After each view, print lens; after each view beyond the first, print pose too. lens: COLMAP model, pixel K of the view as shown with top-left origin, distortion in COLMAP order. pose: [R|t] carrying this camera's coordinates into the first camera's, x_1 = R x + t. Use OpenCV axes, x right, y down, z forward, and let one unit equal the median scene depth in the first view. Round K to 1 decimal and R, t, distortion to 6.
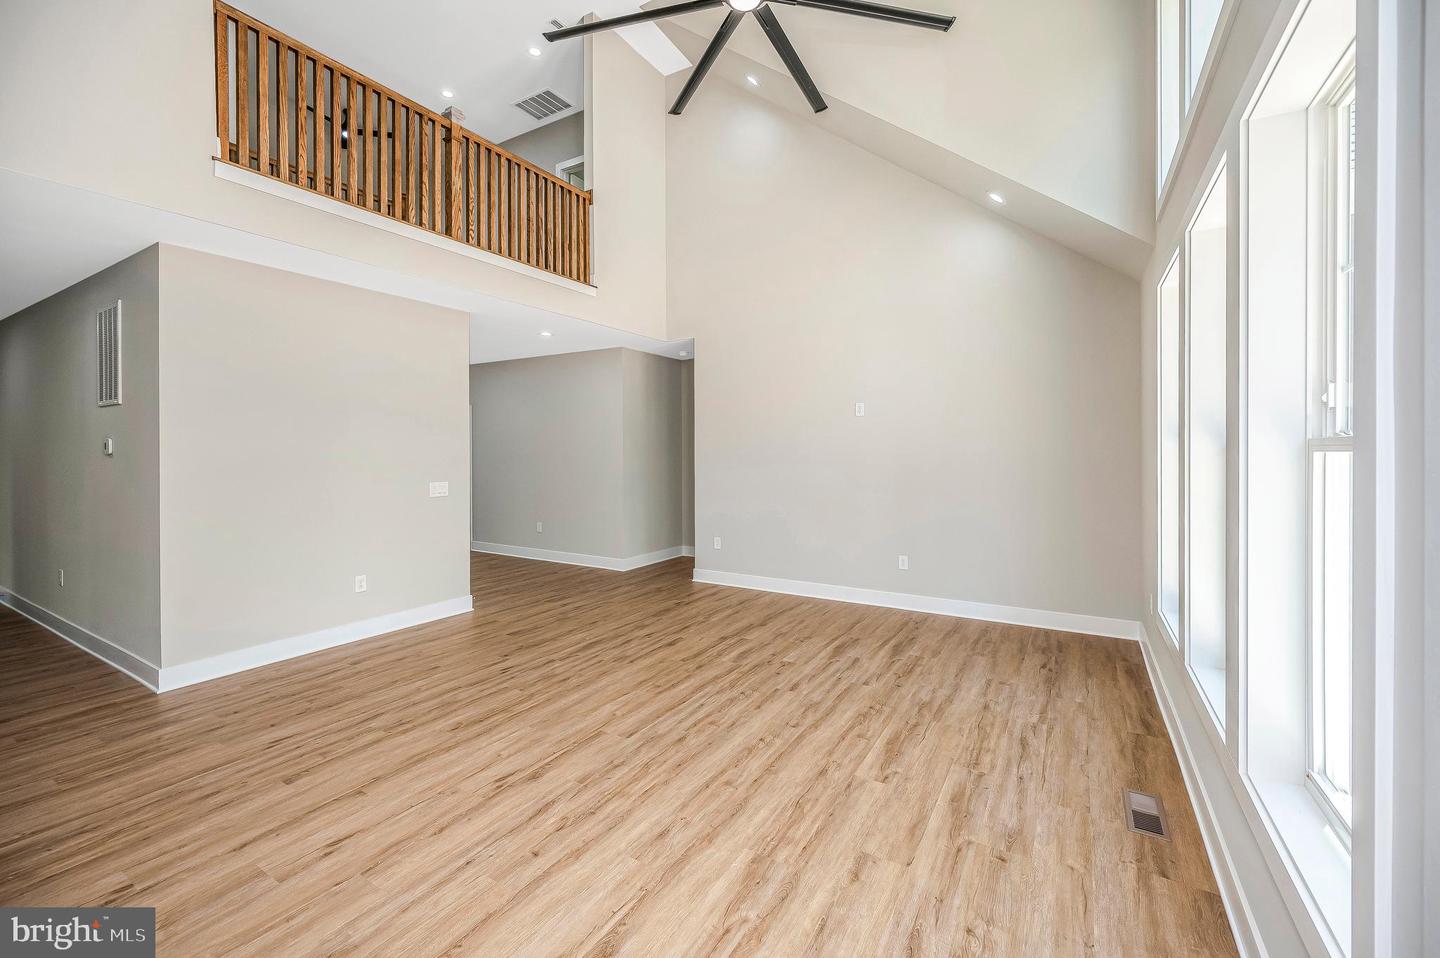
lens RADIAL K [[587.8, 0, 736.0], [0, 587.8, 451.9], [0, 0, 1]] dist [0.000039, -0.000463]
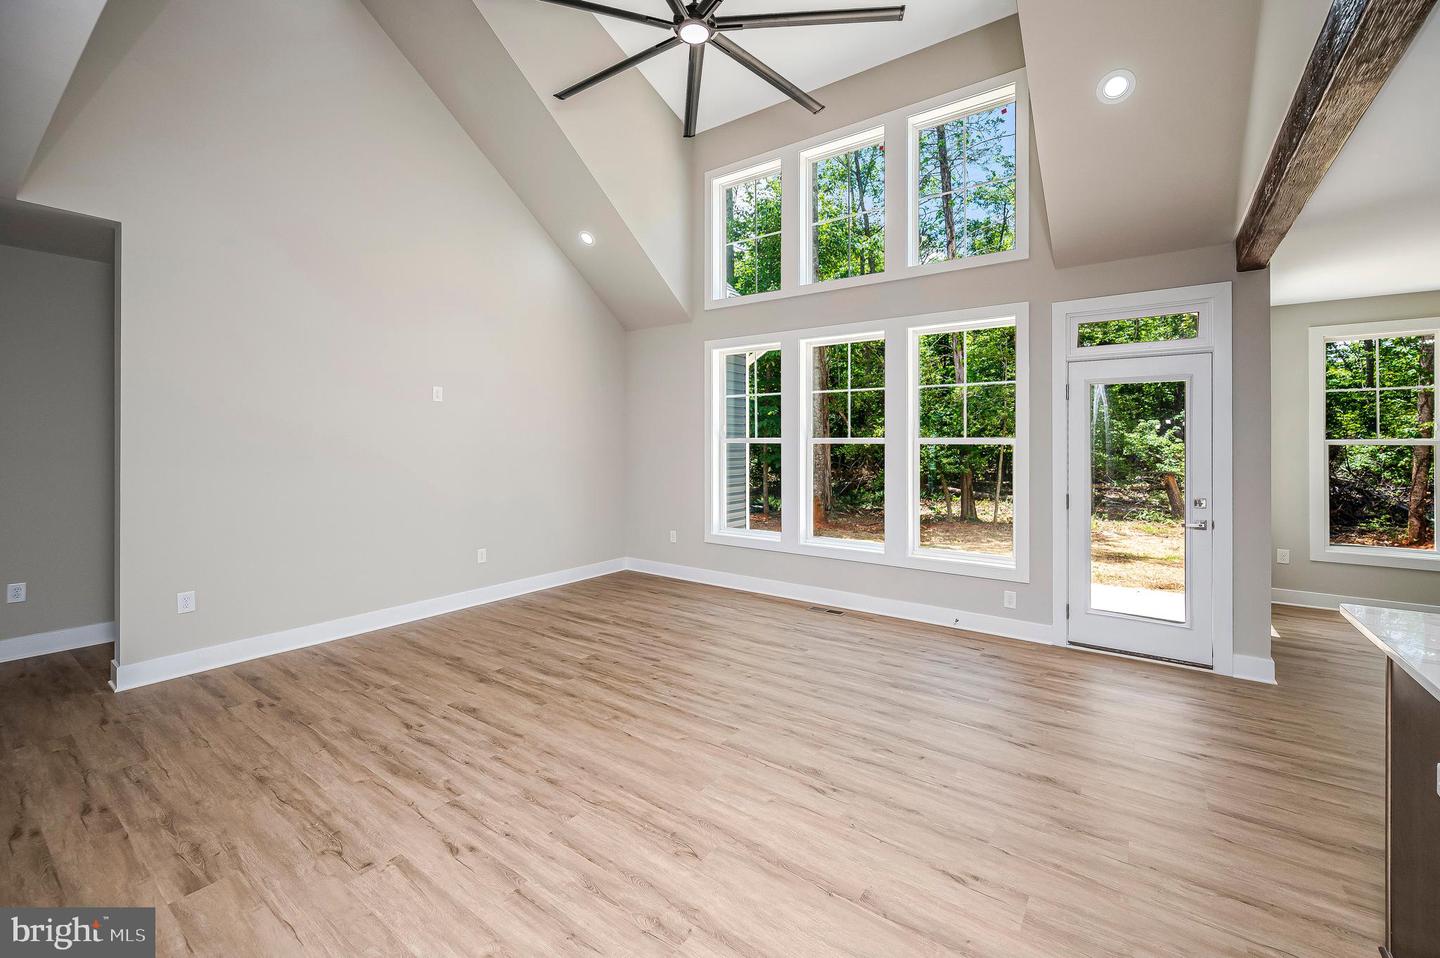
lens RADIAL K [[587.8, 0, 711.7], [0, 587.8, 443.5], [0, 0, 1]] dist [0.000039, -0.000463]
pose [[0.108521, 0.000538, 0.994094, -0.983738], [-0.000367, 1.000000, -0.000501, -0.000085], [-0.994094, -0.000310, 0.108521, 0.777778]]
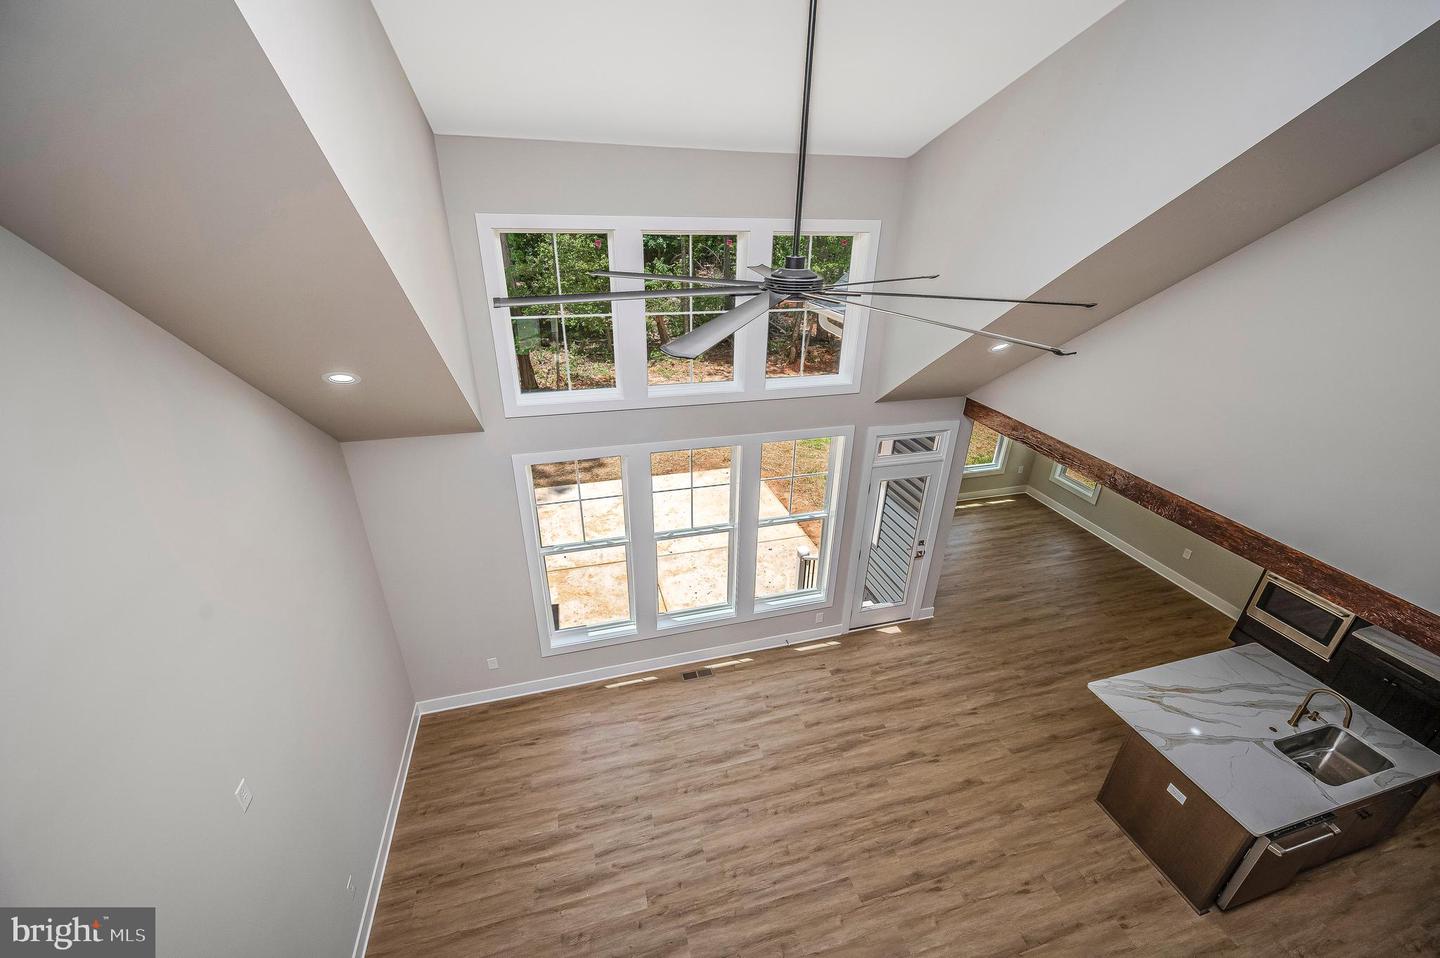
lens RADIAL K [[587.8, 0, 723.3], [0, 587.8, 482.1], [0, 0, 1]] dist [0.000039, -0.000463]
pose [[-0.722900, -0.309474, 0.617772, -0.450249], [-0.016486, 0.901557, 0.432345, -0.801110], [-0.690756, 0.302358, -0.656837, 1.528027]]
